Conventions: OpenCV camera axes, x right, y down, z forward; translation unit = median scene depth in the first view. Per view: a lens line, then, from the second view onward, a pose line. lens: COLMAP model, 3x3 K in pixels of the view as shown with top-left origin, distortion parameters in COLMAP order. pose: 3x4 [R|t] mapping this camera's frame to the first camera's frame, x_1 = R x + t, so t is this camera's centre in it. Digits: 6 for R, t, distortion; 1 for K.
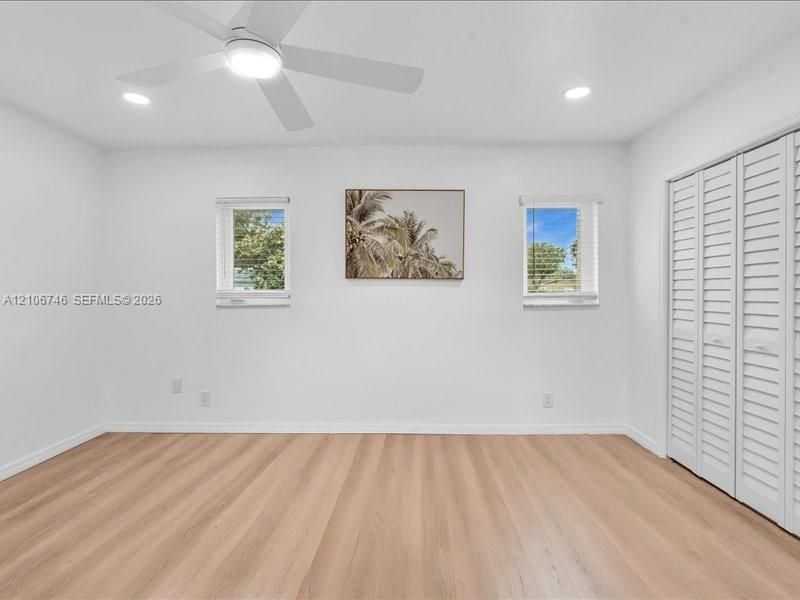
lens RADIAL K [[406.1, 0, 397.8], [0, 406.1, 296.1], [0, 0, 1]] dist [-0.003102, 0.000327]
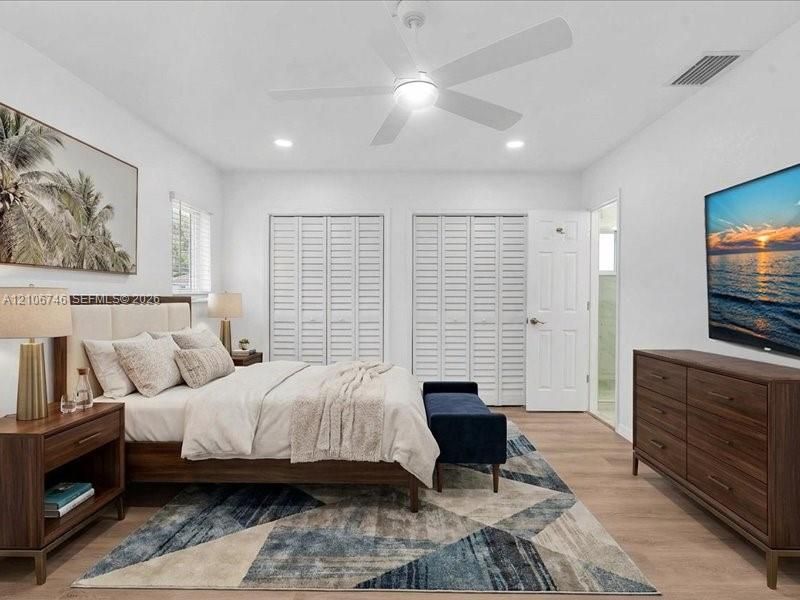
lens RADIAL K [[406.1, 0, 397.8], [0, 406.1, 296.1], [0, 0, 1]] dist [-0.003102, 0.000327]
pose [[0.005085, -0.007416, 0.999960, -0.667719], [0.006537, 0.999951, 0.007383, 0.000178], [-0.999966, 0.006499, 0.005133, 0.457981]]
